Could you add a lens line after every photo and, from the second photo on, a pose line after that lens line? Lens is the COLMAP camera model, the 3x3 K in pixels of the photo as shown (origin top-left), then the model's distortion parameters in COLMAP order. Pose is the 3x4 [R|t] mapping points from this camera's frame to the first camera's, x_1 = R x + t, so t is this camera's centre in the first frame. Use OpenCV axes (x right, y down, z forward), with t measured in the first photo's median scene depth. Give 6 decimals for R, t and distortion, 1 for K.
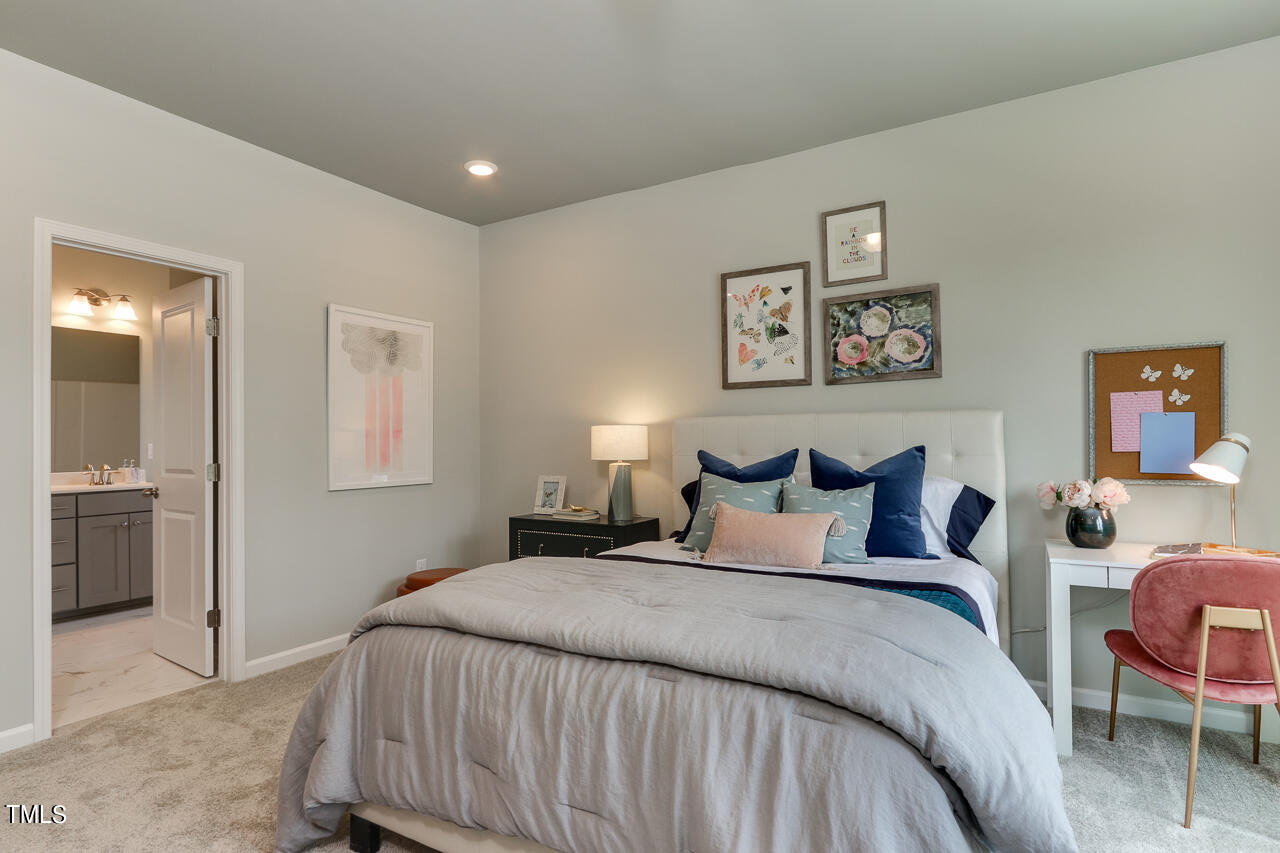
lens RADIAL K [[663.6, 0, 638.3], [0, 663.6, 430.5], [0, 0, 1]] dist [-0.012770, 0.000922]
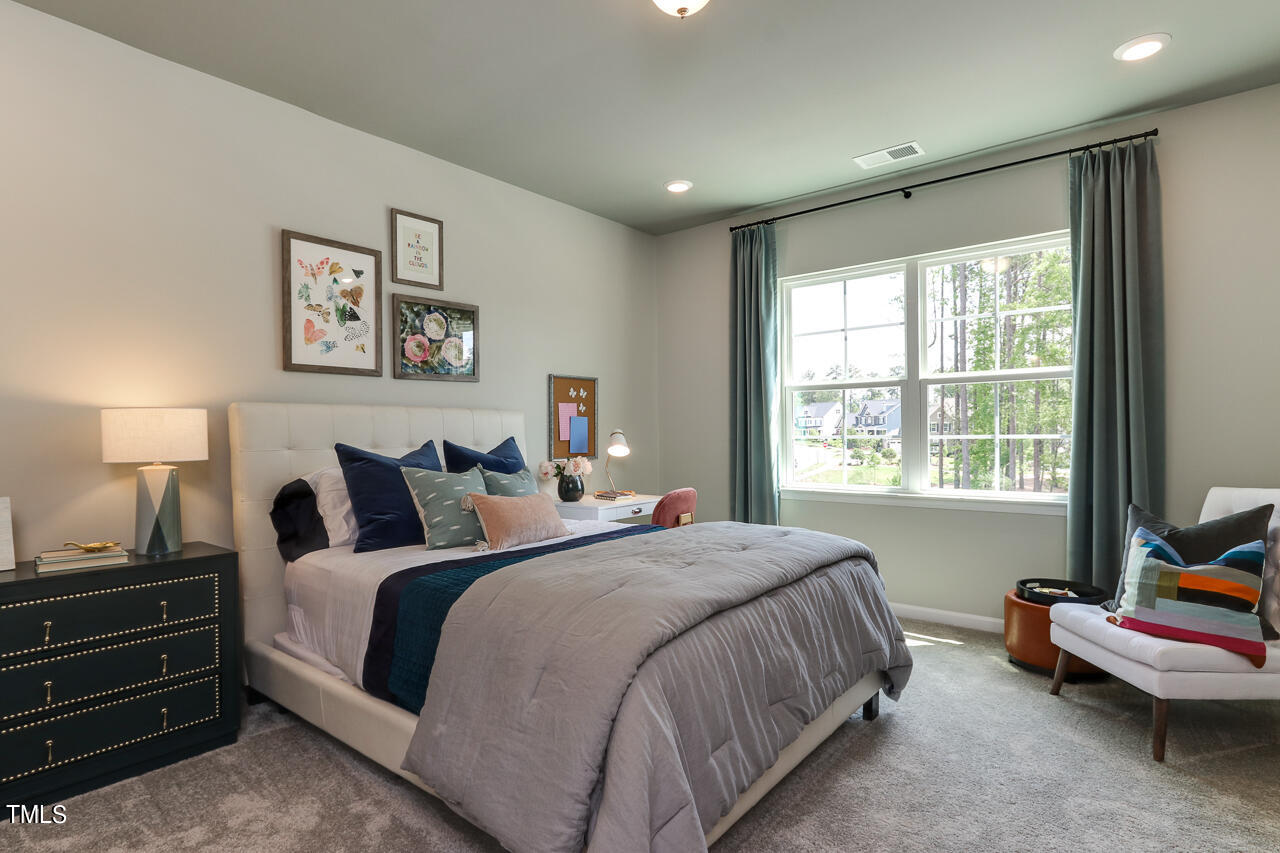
lens RADIAL K [[663.6, 0, 598.8], [0, 663.6, 436.6], [0, 0, 1]] dist [-0.012770, 0.000922]
pose [[0.165522, 0.000874, 0.986206, -0.675935], [-0.009204, 0.999957, 0.000659, 0.017428], [-0.986163, -0.009186, 0.165523, 0.524858]]
